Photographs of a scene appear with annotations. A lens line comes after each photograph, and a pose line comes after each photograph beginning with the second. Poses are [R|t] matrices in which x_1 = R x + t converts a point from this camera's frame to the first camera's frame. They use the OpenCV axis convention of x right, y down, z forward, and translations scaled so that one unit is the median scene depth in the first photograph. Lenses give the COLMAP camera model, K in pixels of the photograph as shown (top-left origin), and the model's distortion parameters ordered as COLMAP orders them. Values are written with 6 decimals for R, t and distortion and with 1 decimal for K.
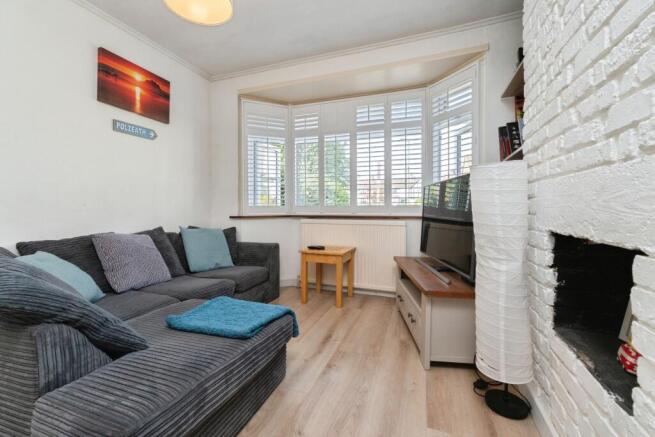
lens RADIAL K [[284.3, 0, 327.2], [0, 284.3, 216.6], [0, 0, 1]] dist [-0.004266, -0.000063]
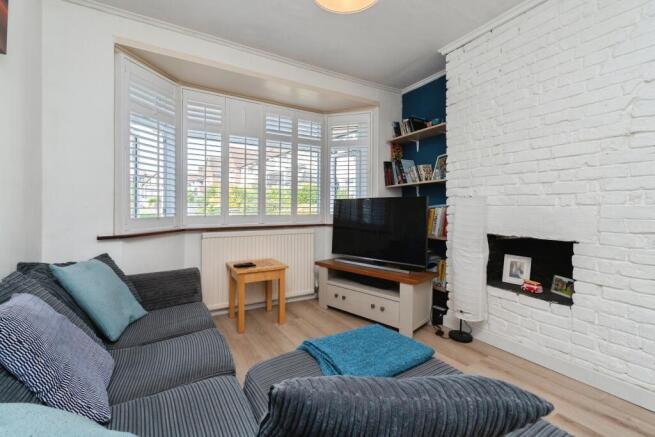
lens RADIAL K [[284.3, 0, 311.2], [0, 284.3, 210.4], [0, 0, 1]] dist [-0.004266, -0.000063]
pose [[0.623963, -0.009923, 0.781391, -0.586262], [0.022084, 0.999744, -0.004938, -0.048943], [-0.781142, 0.020338, 0.624022, 0.298259]]
